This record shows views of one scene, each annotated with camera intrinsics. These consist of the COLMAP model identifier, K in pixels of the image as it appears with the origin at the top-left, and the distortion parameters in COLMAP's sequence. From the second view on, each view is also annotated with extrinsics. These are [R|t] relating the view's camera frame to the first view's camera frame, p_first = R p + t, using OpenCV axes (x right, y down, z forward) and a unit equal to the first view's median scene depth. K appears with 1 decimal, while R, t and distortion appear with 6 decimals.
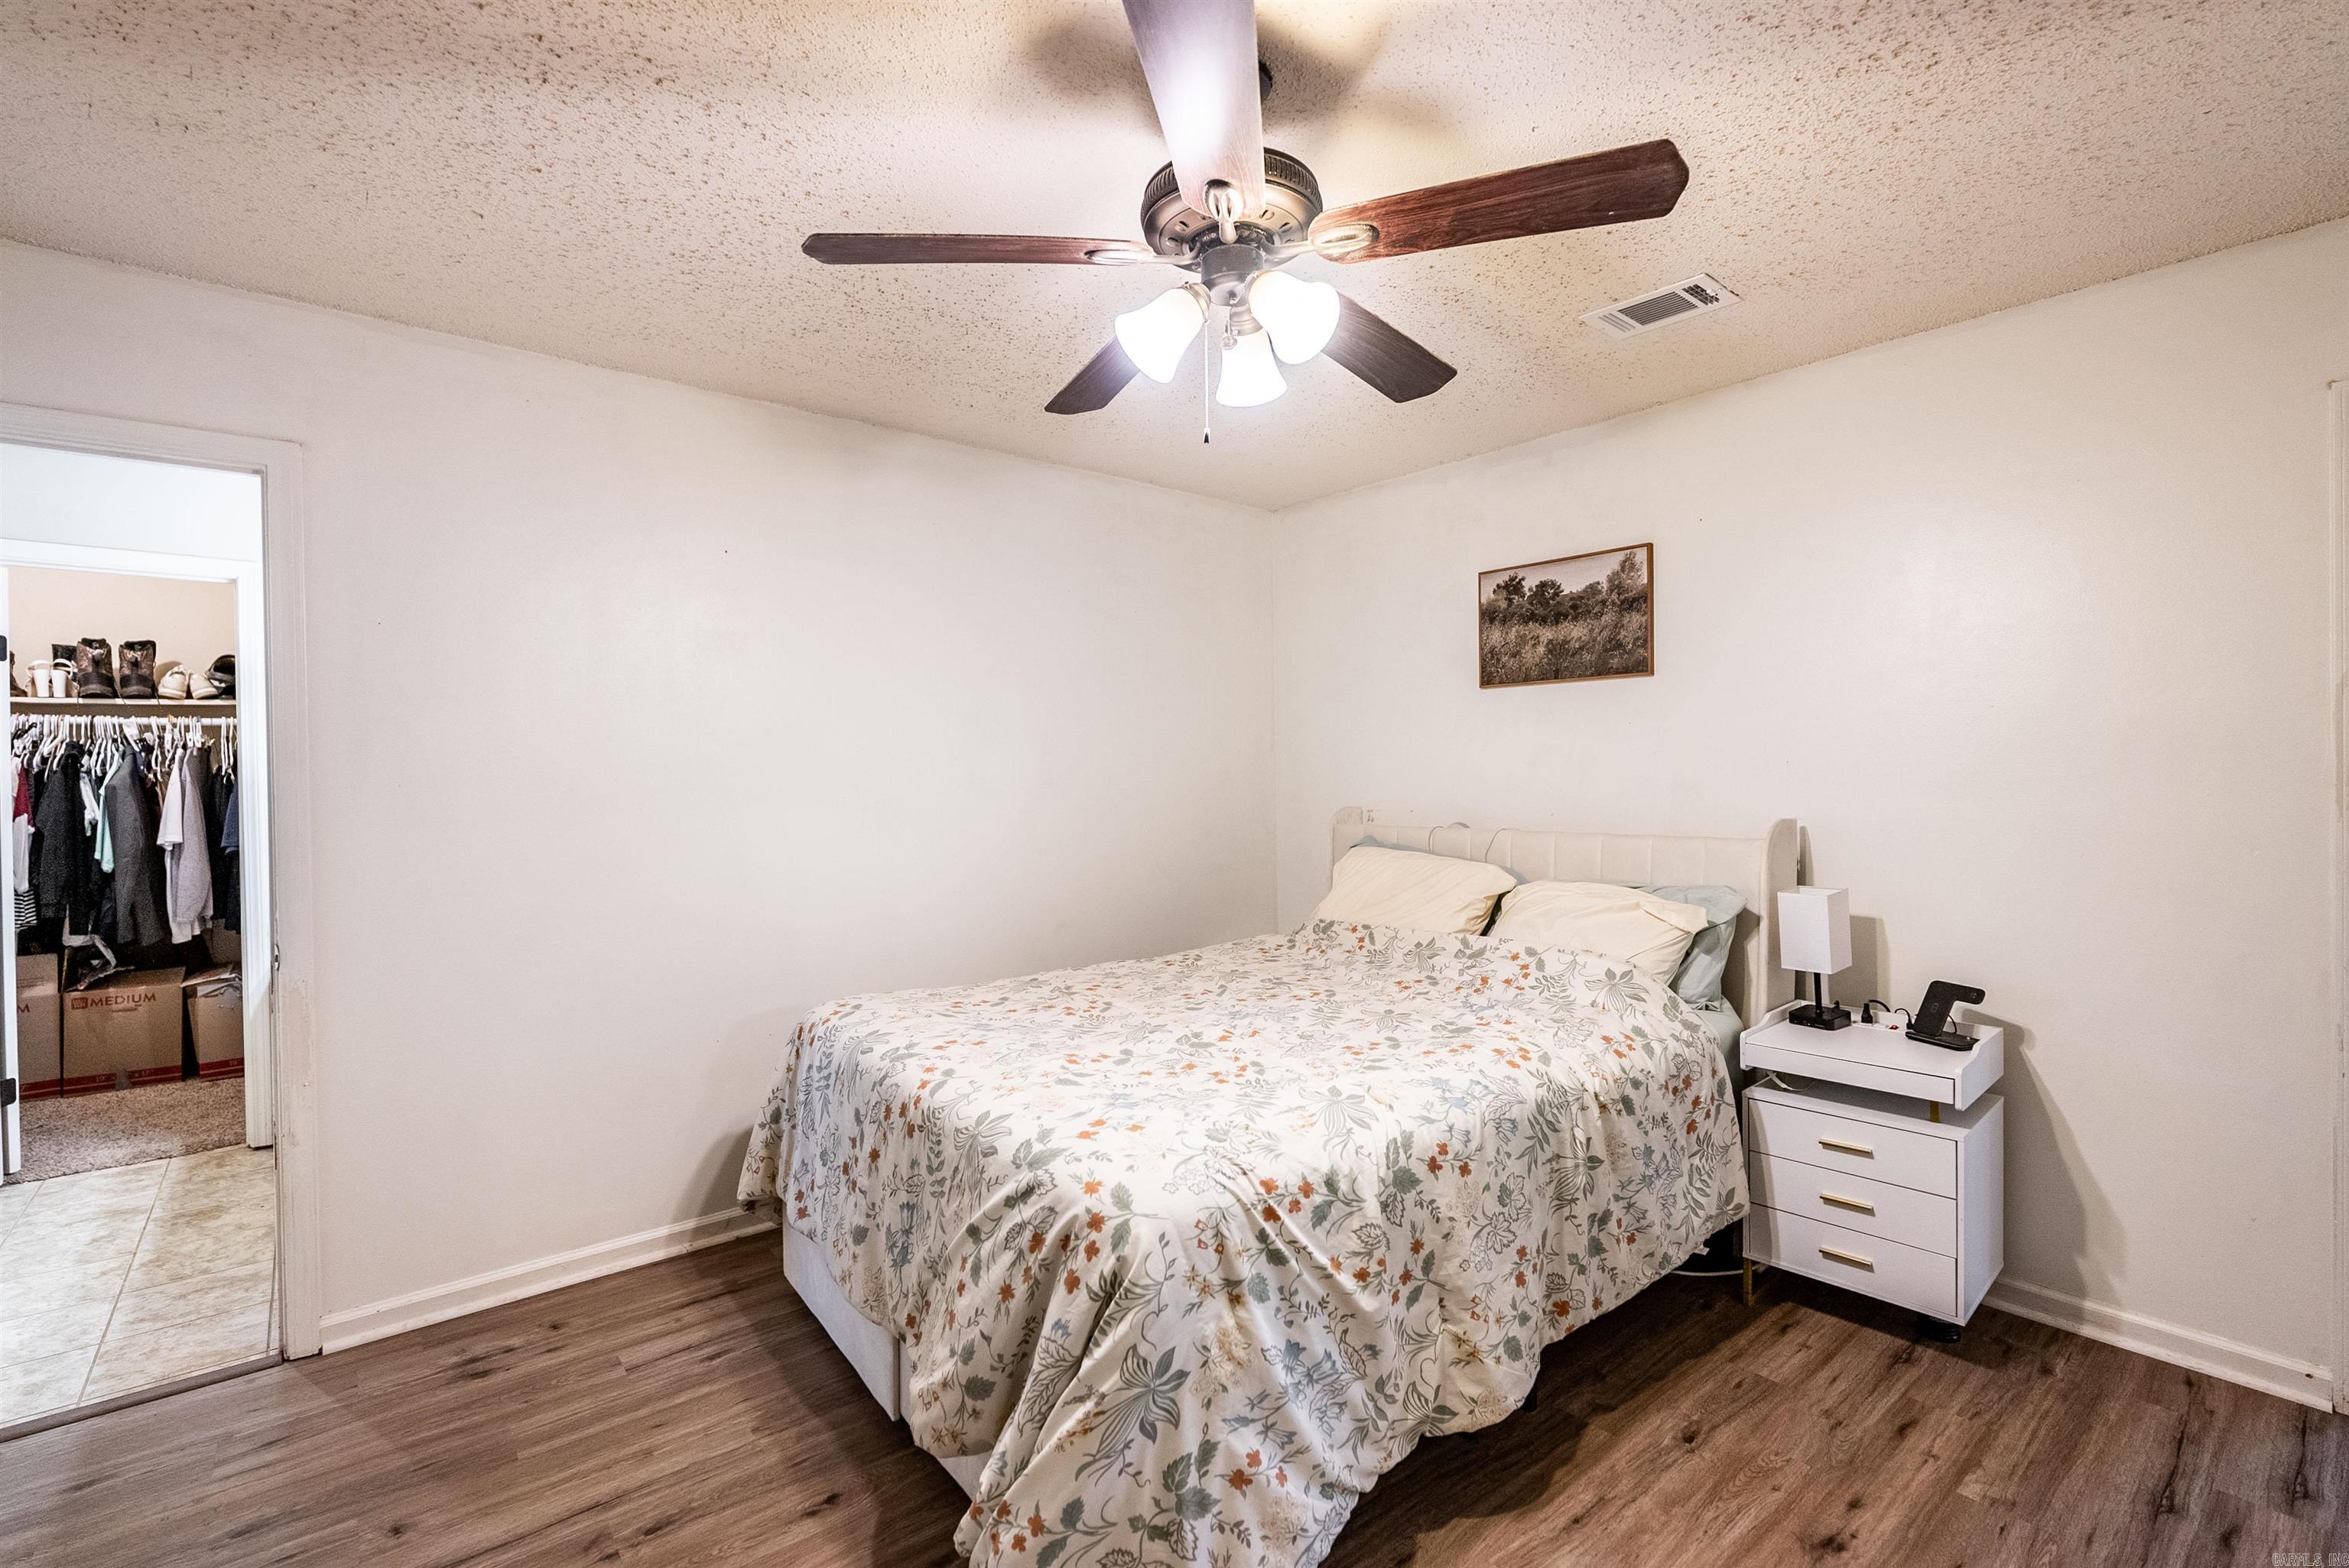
lens RADIAL K [[1037.9, 0, 1176.3], [0, 1037.9, 778.1], [0, 0, 1]] dist [-0.008109, 0.001345]
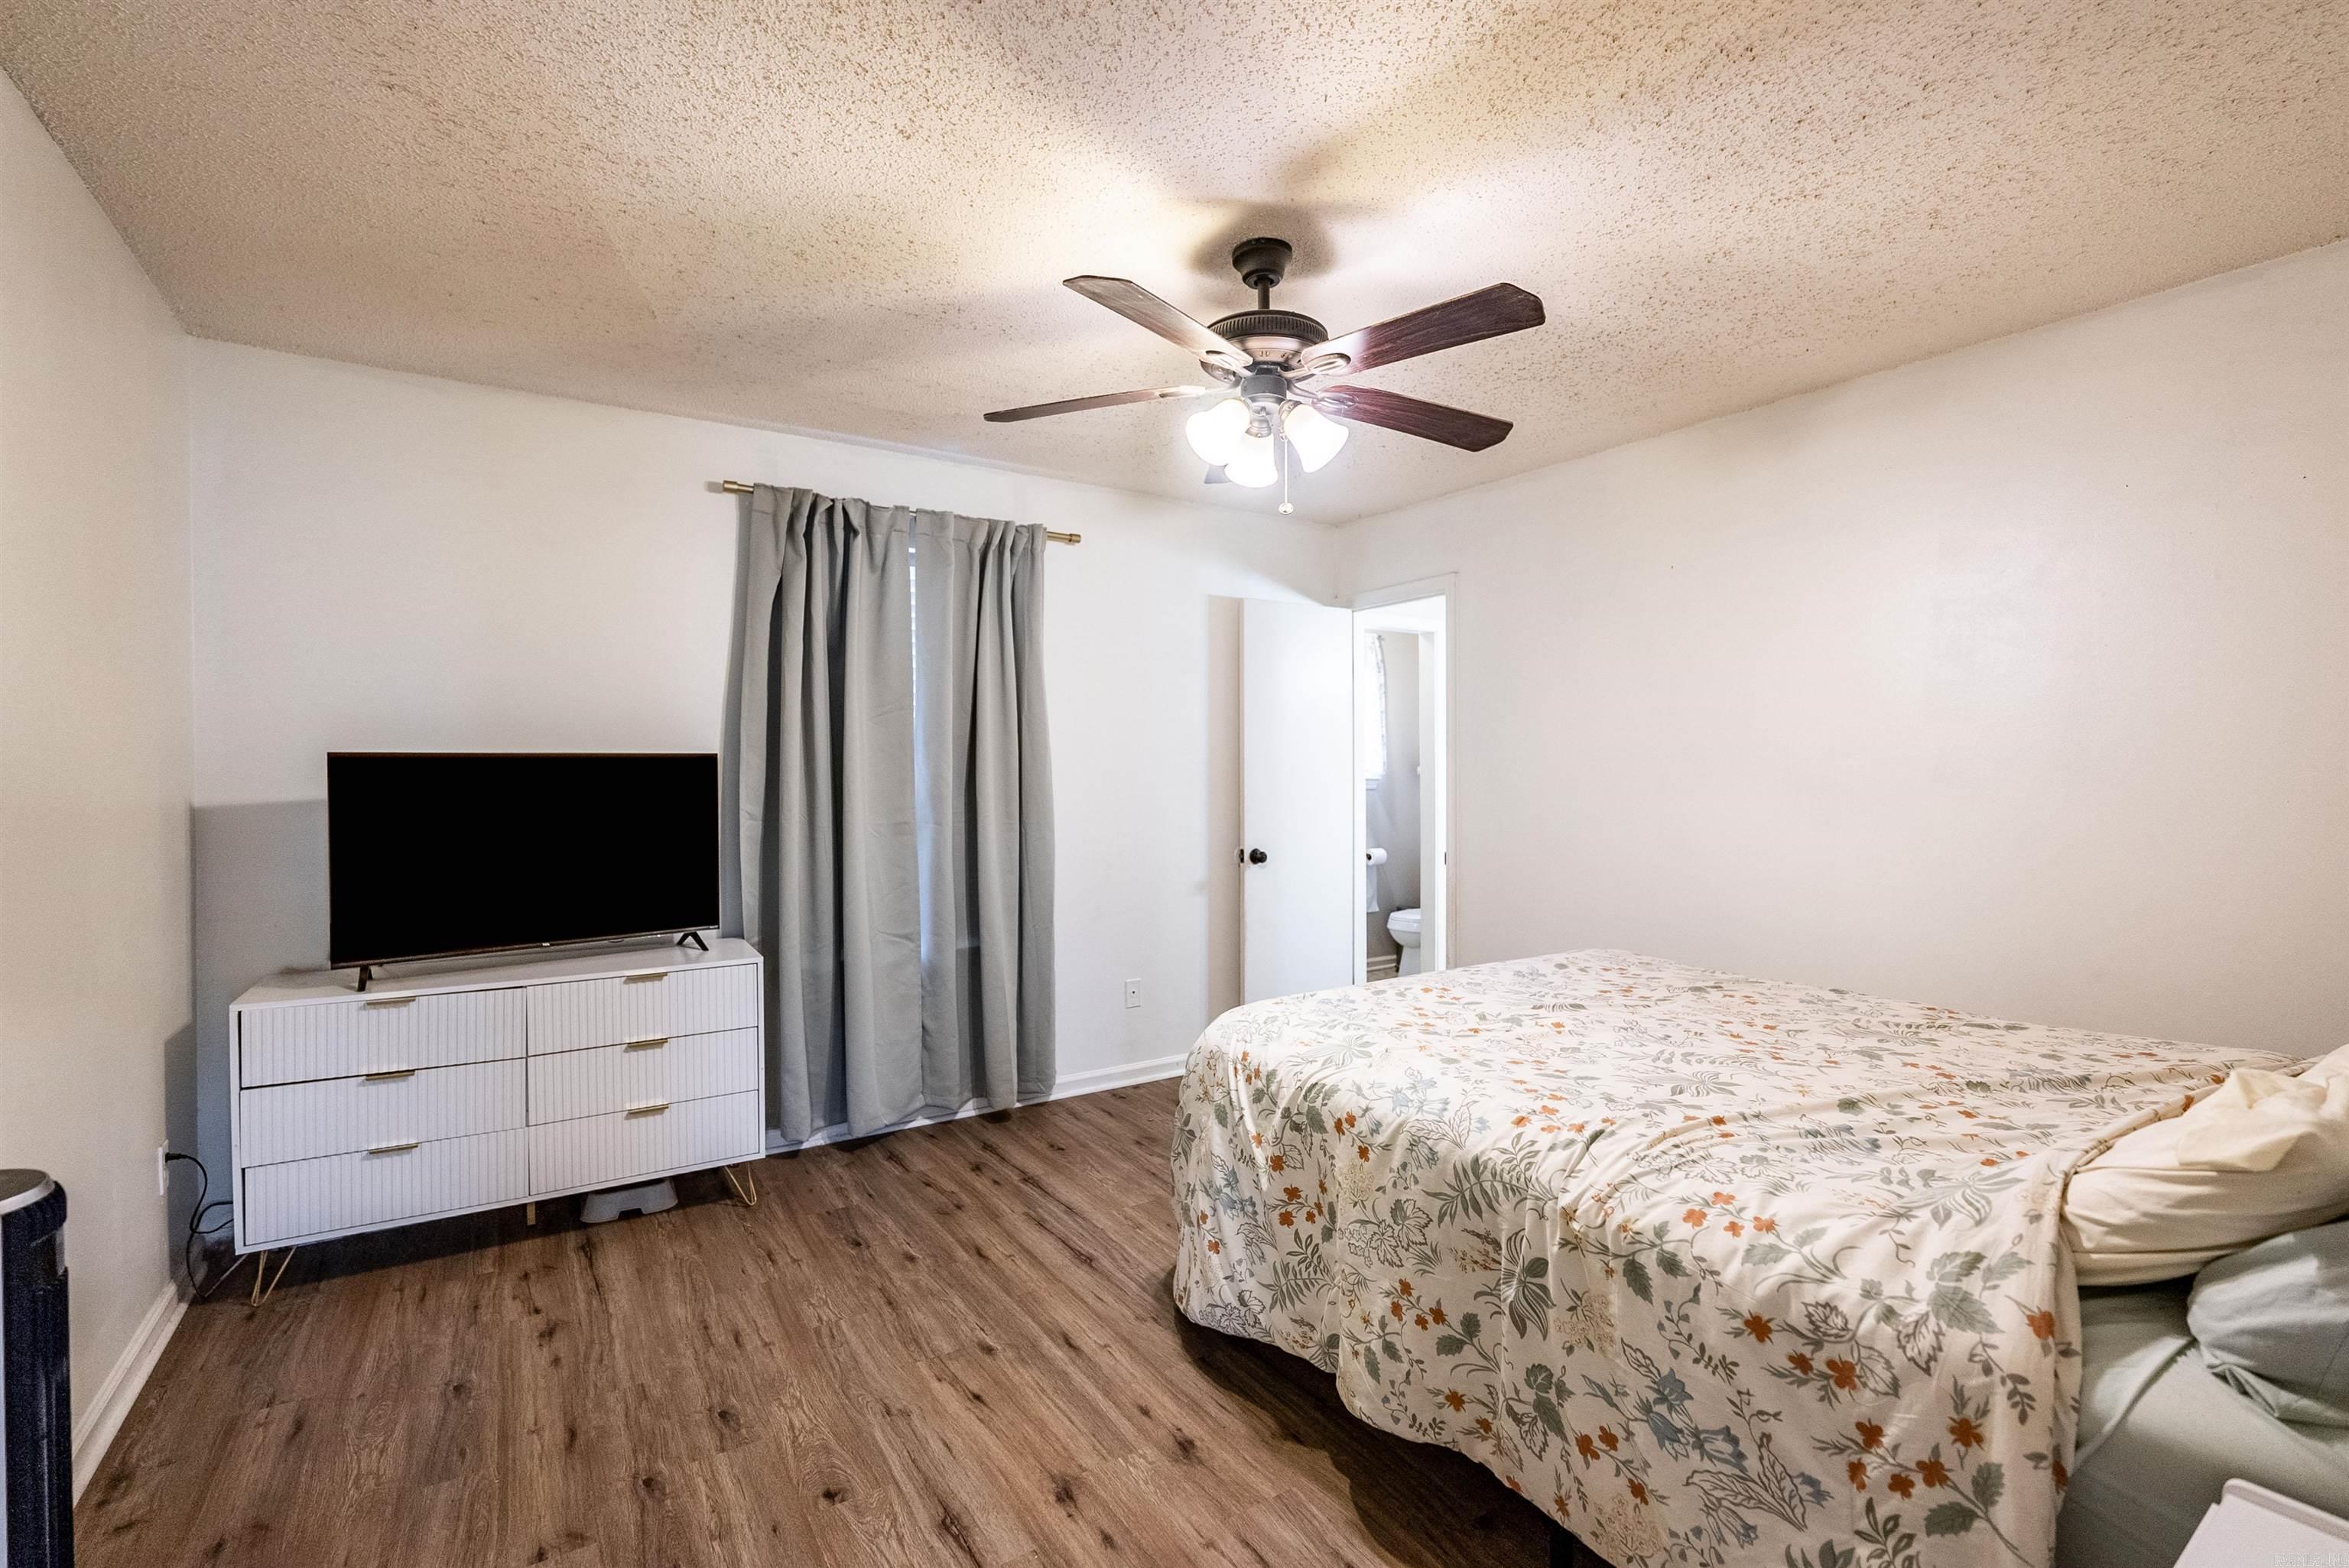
lens RADIAL K [[1037.9, 0, 1177.6], [0, 1037.9, 780.1], [0, 0, 1]] dist [-0.008109, 0.001345]
pose [[-0.112810, 0.017833, -0.993457, 1.252979], [0.000680, 0.999840, 0.017870, -0.000656], [0.993616, 0.001340, -0.112804, 0.908879]]
